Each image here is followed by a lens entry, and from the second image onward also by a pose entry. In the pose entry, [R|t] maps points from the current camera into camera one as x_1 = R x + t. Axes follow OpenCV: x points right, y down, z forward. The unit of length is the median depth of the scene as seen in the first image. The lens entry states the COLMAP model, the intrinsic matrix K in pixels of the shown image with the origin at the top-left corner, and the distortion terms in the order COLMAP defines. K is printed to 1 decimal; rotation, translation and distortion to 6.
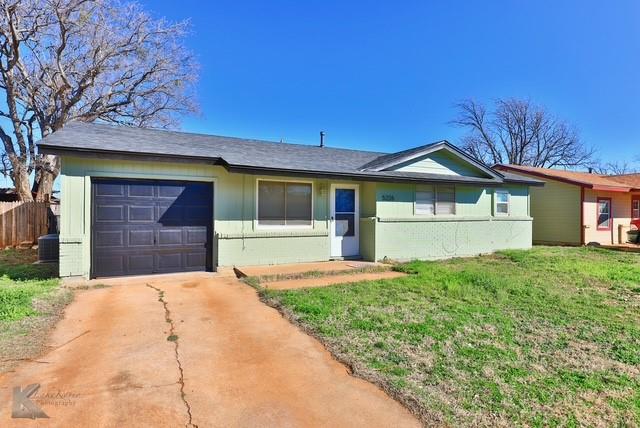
lens RADIAL K [[350.6, 0, 320.7], [0, 350.6, 215.0], [0, 0, 1]] dist [-0.007660, -0.000288]
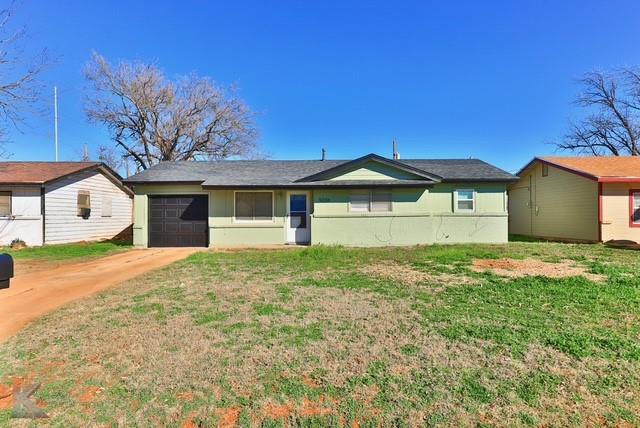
lens RADIAL K [[393.9, 0, 319.1], [0, 393.9, 214.7], [0, 0, 1]] dist [-0.000401, -0.001706]
pose [[0.892695, -0.013628, -0.450455, 0.869095], [0.010389, 0.999899, -0.009663, 0.023361], [0.450541, 0.003946, 0.892747, -0.393098]]
